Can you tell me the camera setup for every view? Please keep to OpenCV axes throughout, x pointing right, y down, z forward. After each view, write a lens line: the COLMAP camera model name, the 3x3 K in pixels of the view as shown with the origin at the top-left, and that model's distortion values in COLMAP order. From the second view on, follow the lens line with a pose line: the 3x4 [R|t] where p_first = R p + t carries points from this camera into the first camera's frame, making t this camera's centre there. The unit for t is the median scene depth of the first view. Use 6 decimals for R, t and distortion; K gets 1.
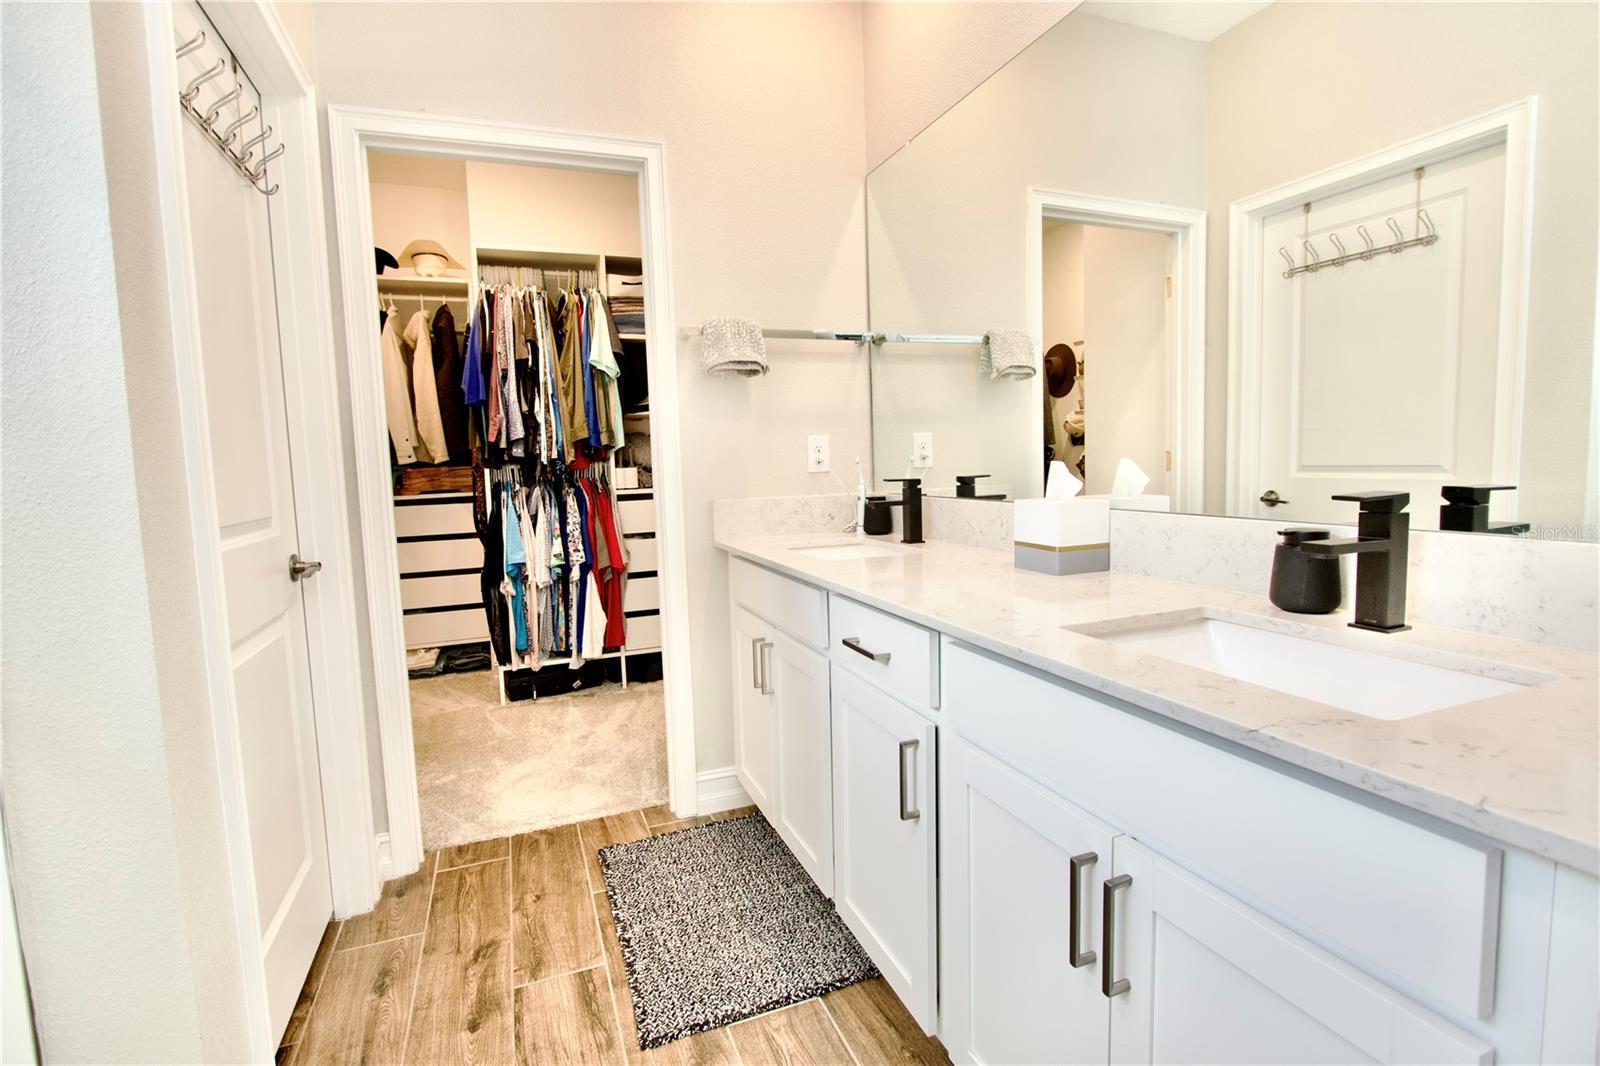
lens RADIAL K [[740.1, 0, 803.4], [0, 740.1, 530.2], [0, 0, 1]] dist [-0.014307, 0.000402]
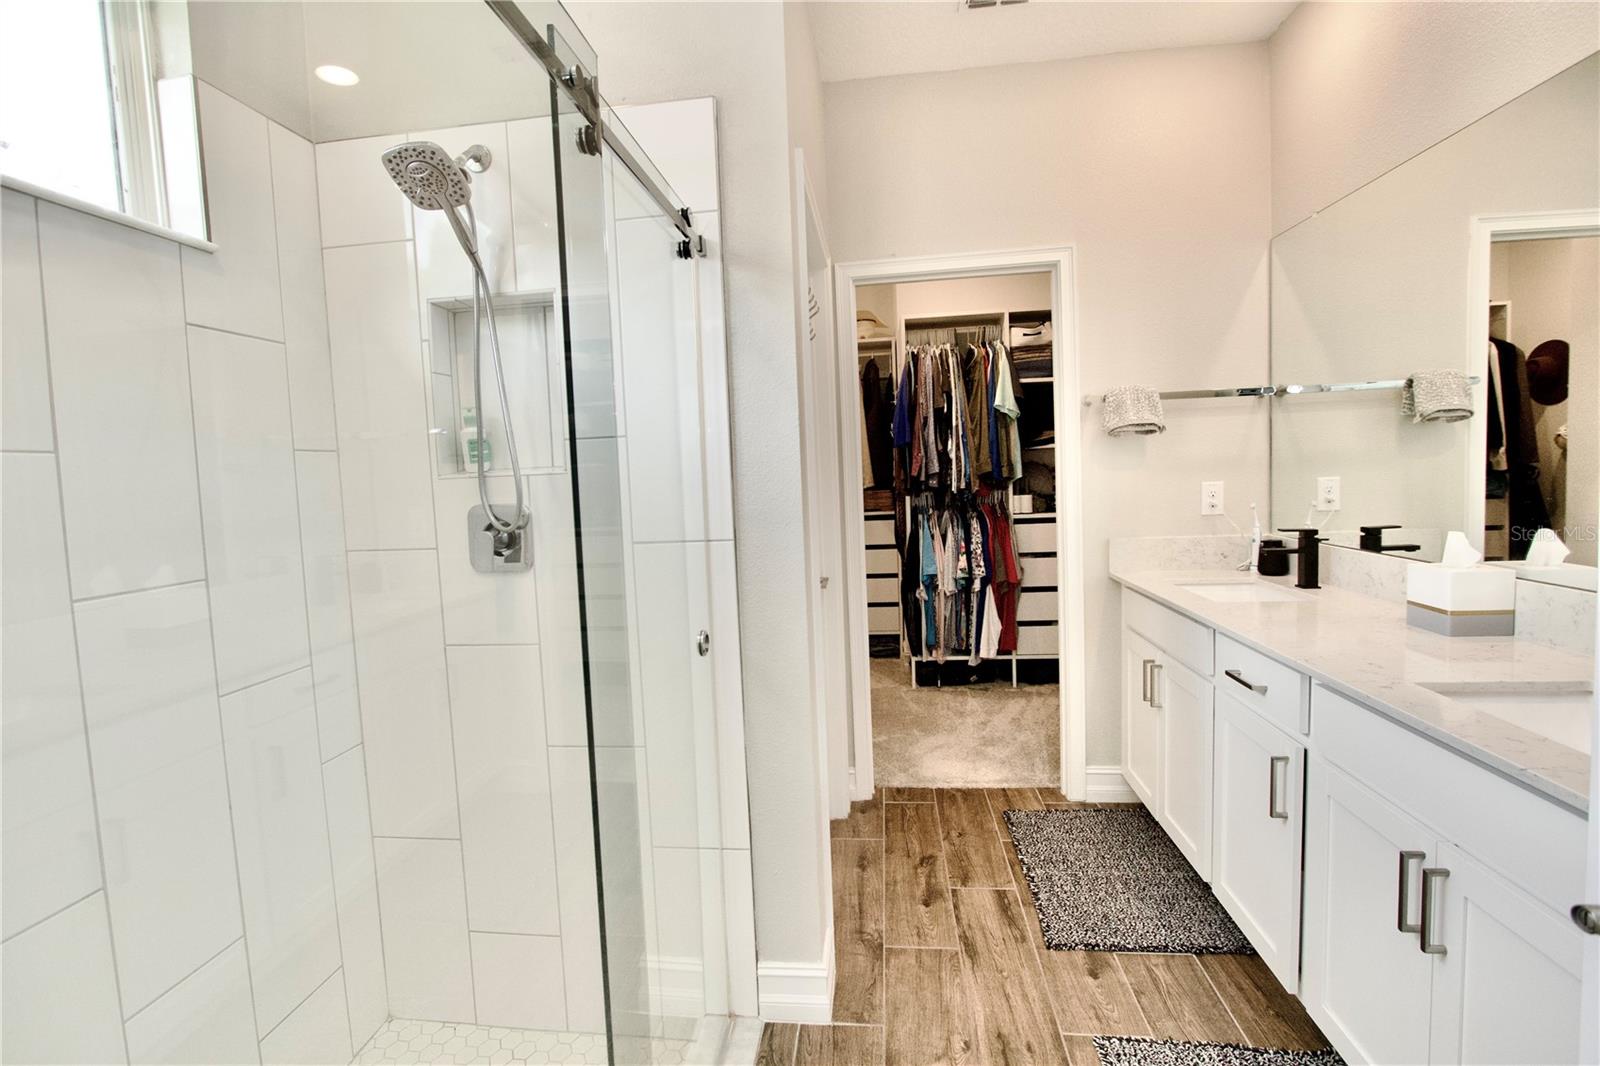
lens RADIAL K [[740.1, 0, 791.7], [0, 740.1, 526.0], [0, 0, 1]] dist [-0.014307, 0.000402]
pose [[0.874824, 0.028330, -0.483613, 0.004035], [-0.030113, 0.999538, 0.004082, -0.052255], [0.483505, 0.010992, 0.875273, -0.293115]]
